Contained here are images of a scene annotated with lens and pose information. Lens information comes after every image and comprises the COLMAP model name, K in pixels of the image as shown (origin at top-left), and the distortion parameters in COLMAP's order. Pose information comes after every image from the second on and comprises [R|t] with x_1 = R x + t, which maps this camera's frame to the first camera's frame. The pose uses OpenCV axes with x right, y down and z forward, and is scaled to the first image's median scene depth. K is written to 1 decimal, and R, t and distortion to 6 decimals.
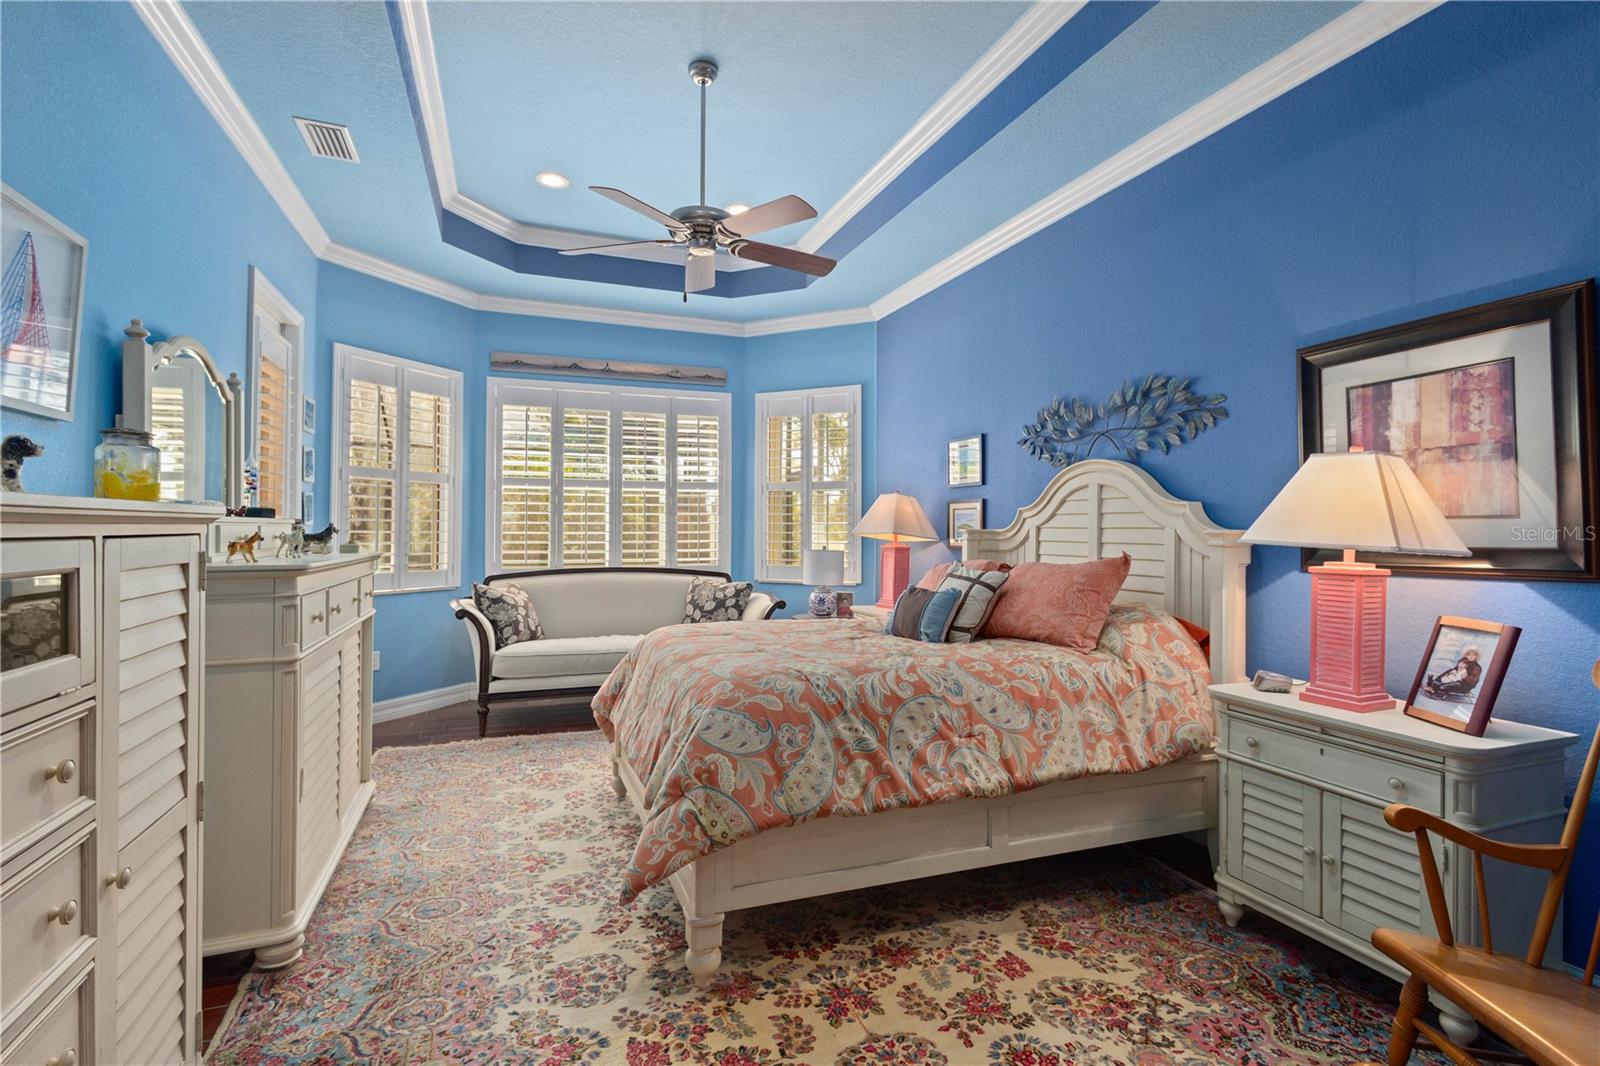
lens RADIAL K [[733.4, 0, 803.5], [0, 733.4, 531.4], [0, 0, 1]] dist [0.004926, -0.000713]
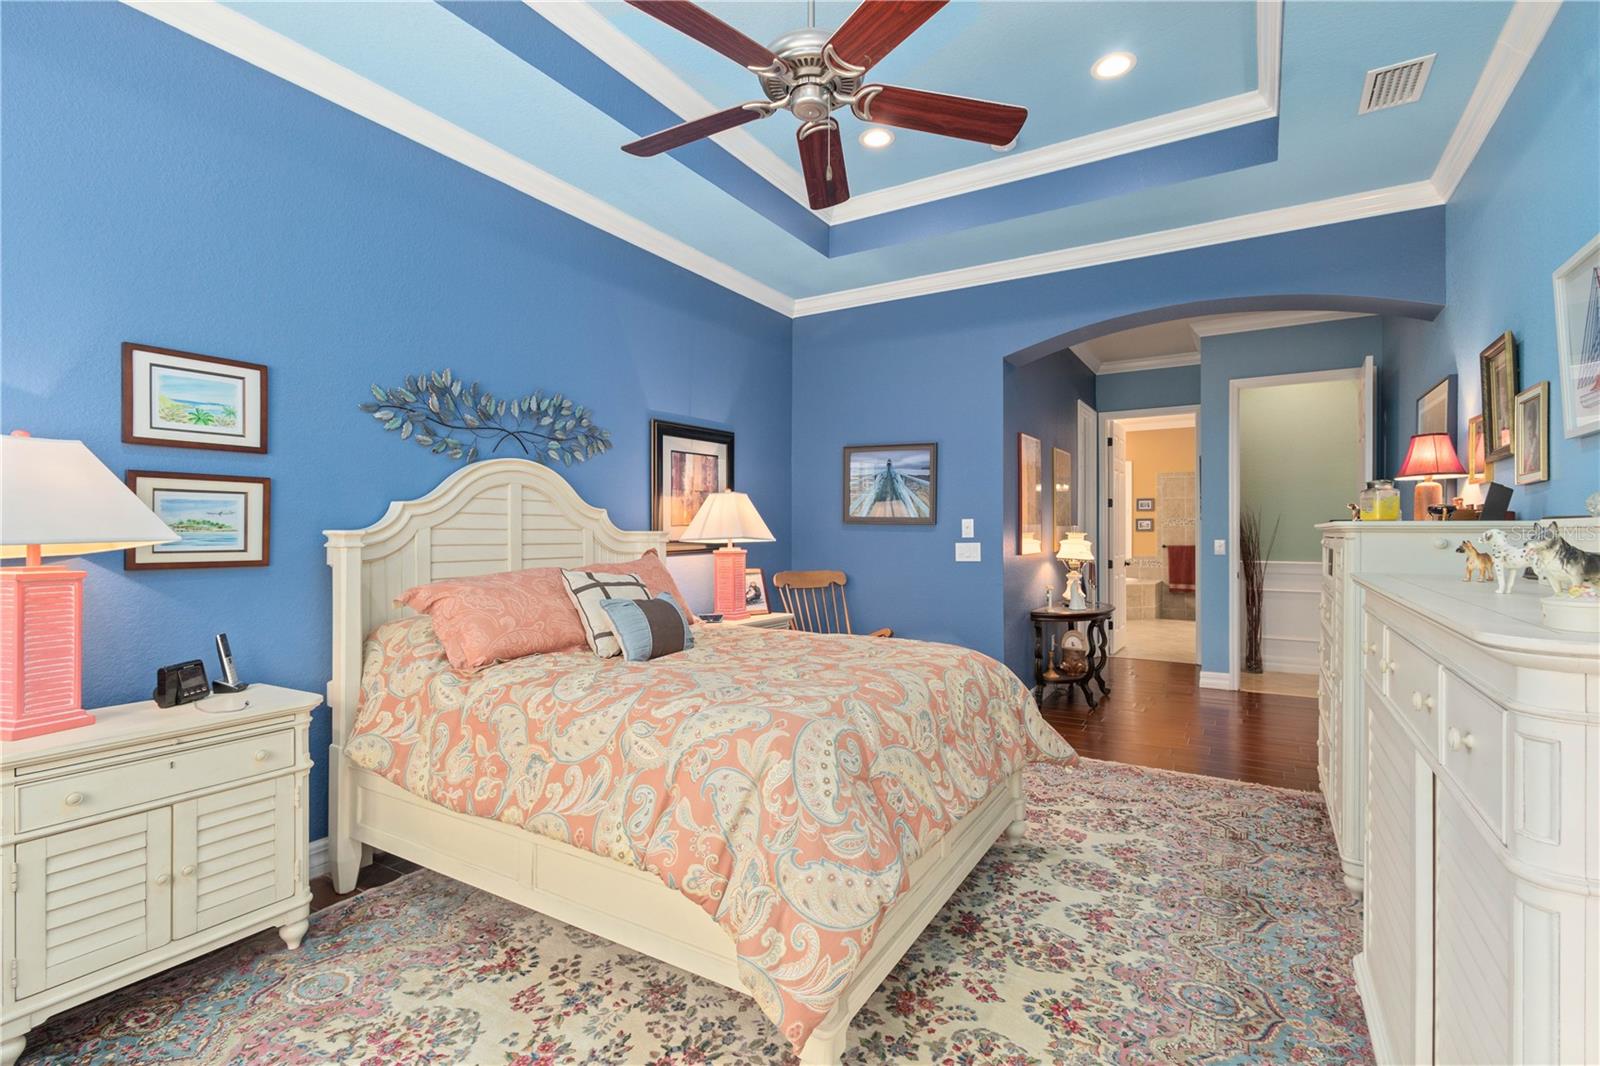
lens RADIAL K [[733.4, 0, 803.5], [0, 733.4, 531.4], [0, 0, 1]] dist [0.004926, -0.000713]
pose [[-0.597937, 0.000038, 0.801543, -0.910567], [-0.000189, 1.000000, -0.000188, -0.002316], [-0.801543, -0.000263, -0.597937, 1.905523]]
